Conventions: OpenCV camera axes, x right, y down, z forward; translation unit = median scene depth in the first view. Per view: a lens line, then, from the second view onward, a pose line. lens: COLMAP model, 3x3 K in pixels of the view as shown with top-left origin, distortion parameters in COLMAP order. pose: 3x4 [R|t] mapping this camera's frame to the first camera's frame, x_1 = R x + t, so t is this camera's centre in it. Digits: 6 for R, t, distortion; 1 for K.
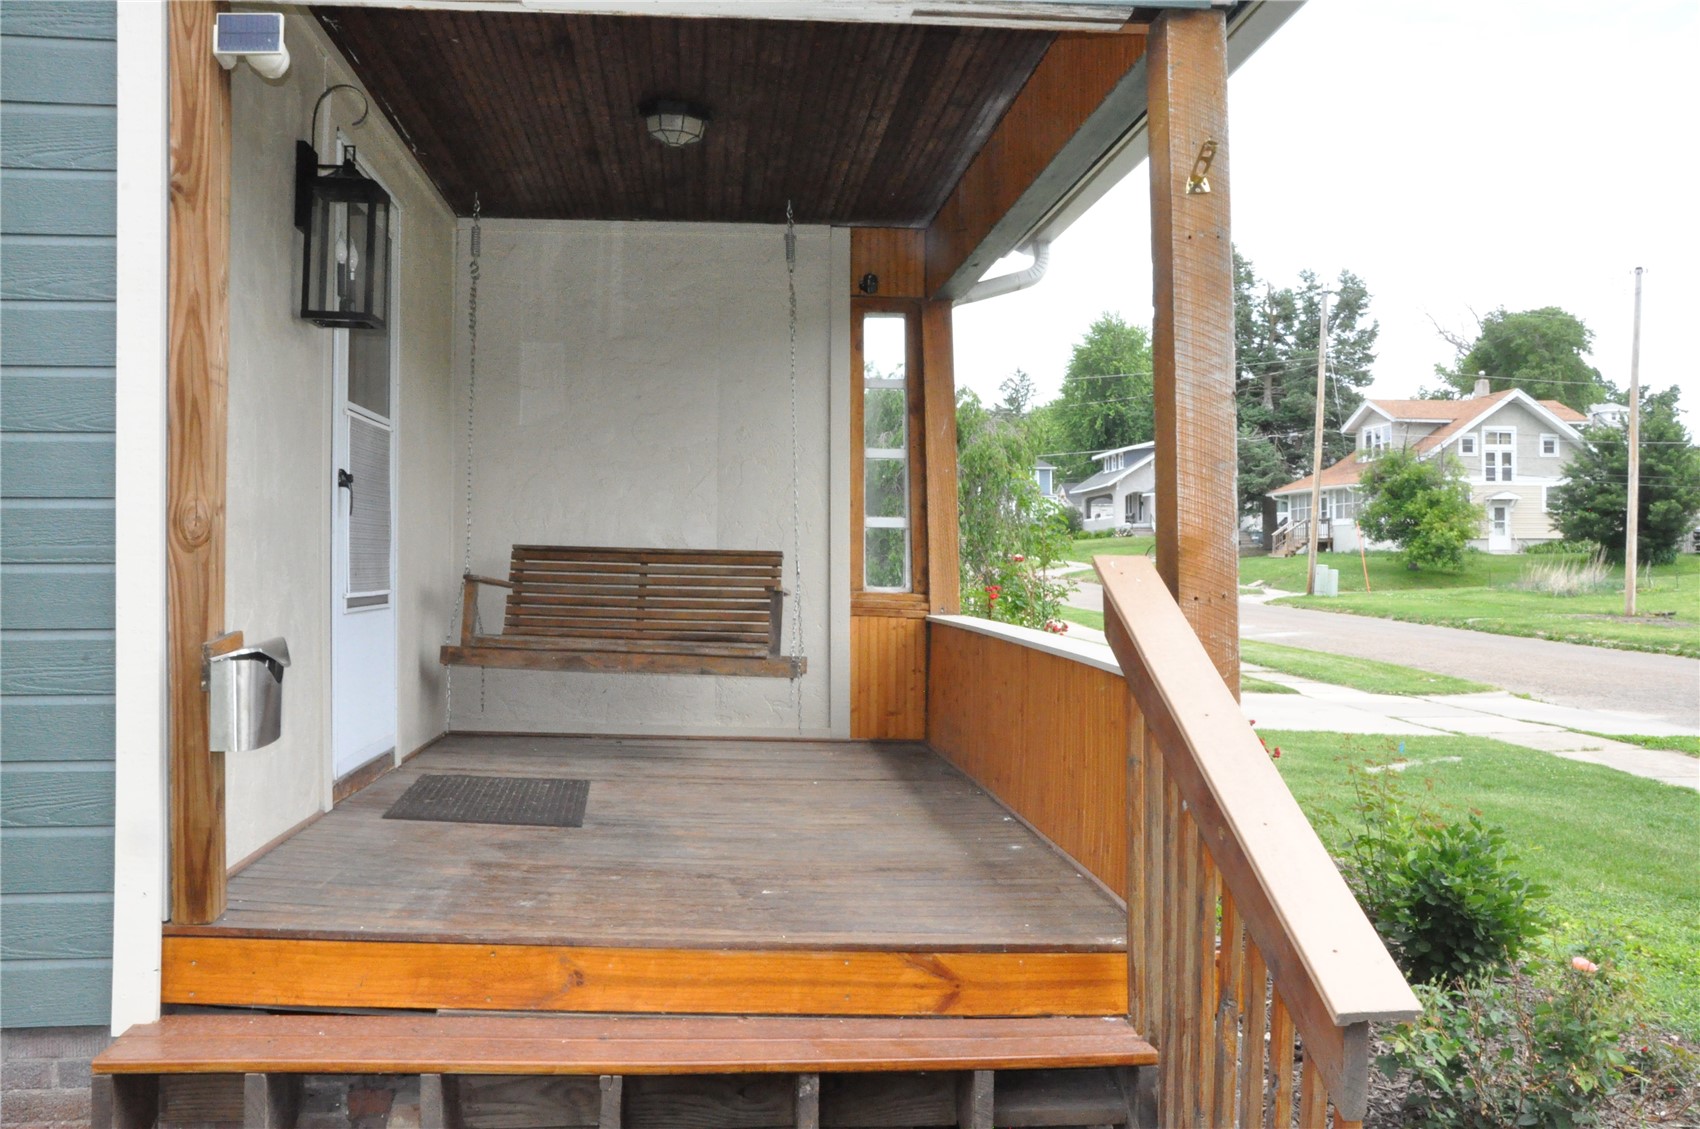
lens RADIAL K [[1498.8, 0, 818.3], [0, 1498.8, 567.8], [0, 0, 1]] dist [-0.112807, 0.163744]
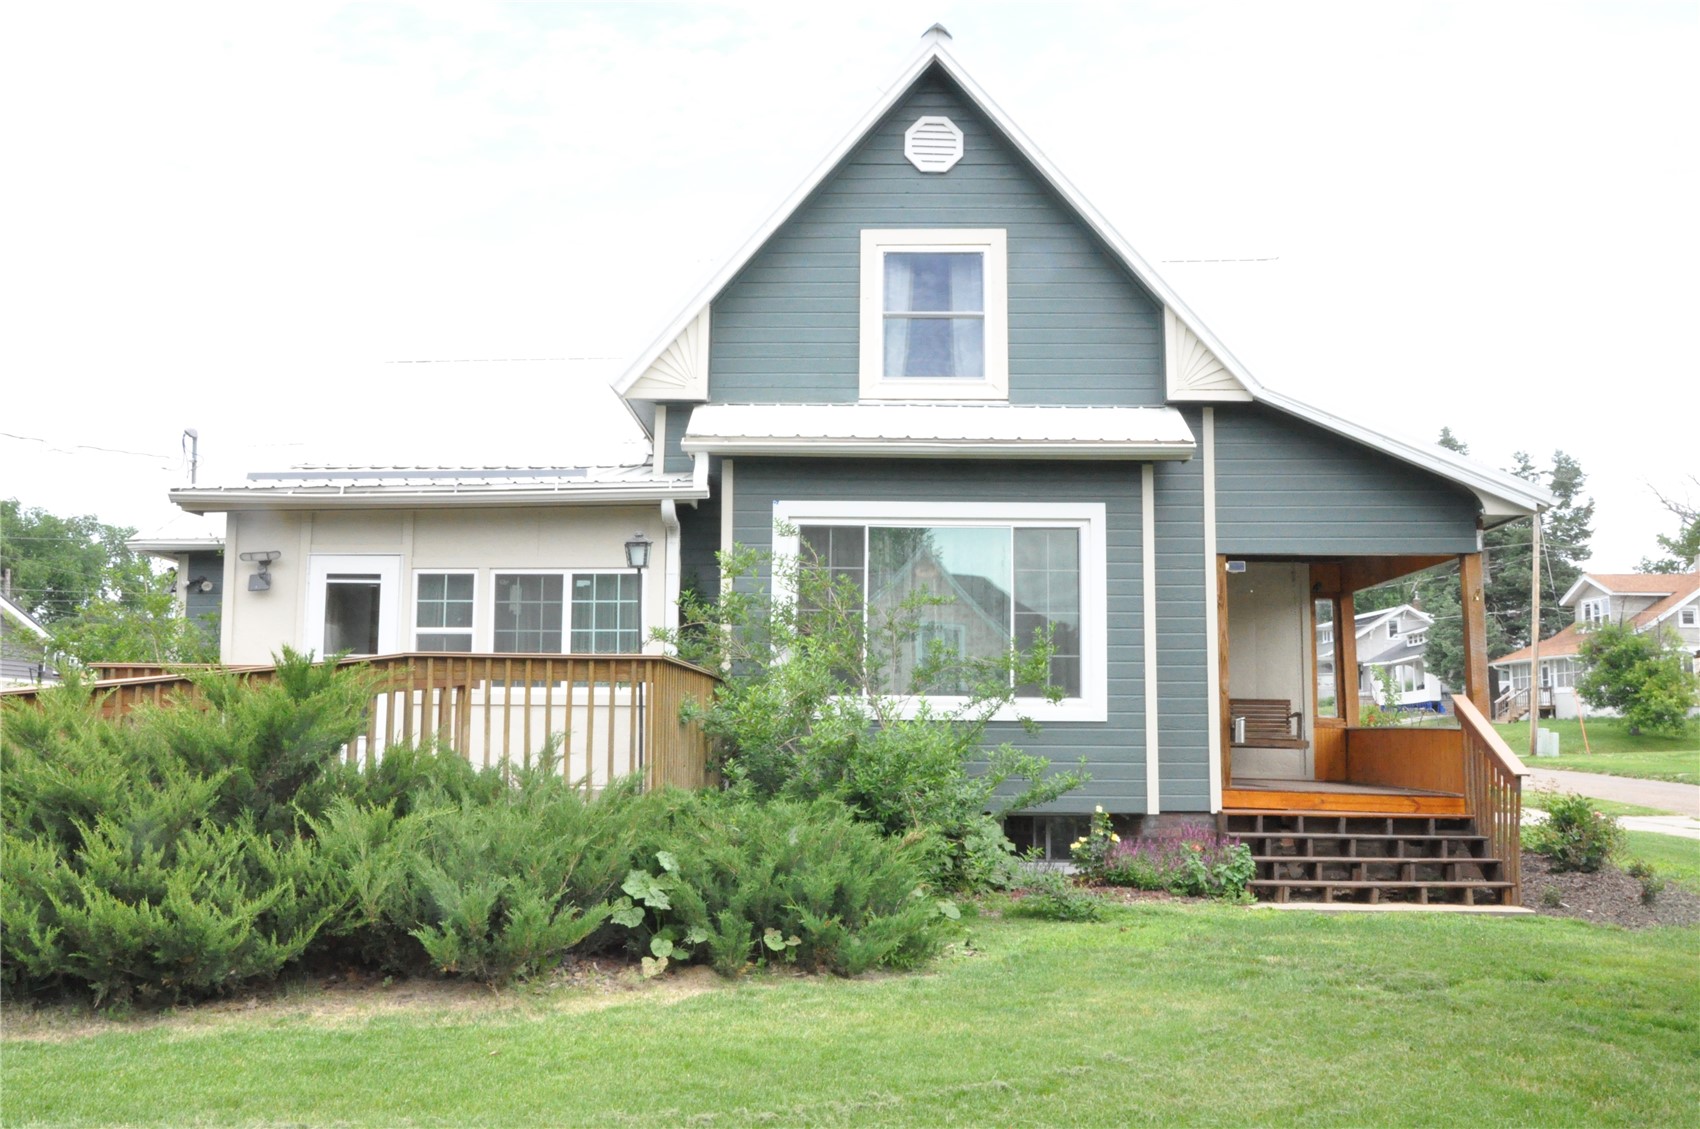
lens RADIAL K [[1552.5, 0, 851.3], [0, 1552.5, 583.9], [0, 0, 1]] dist [-0.132193, 0.302180]
pose [[0.995008, -0.006793, -0.099562, -0.048632], [-0.003252, 0.994944, -0.100379, 0.005502], [0.099740, 0.100202, 0.989955, -0.157293]]
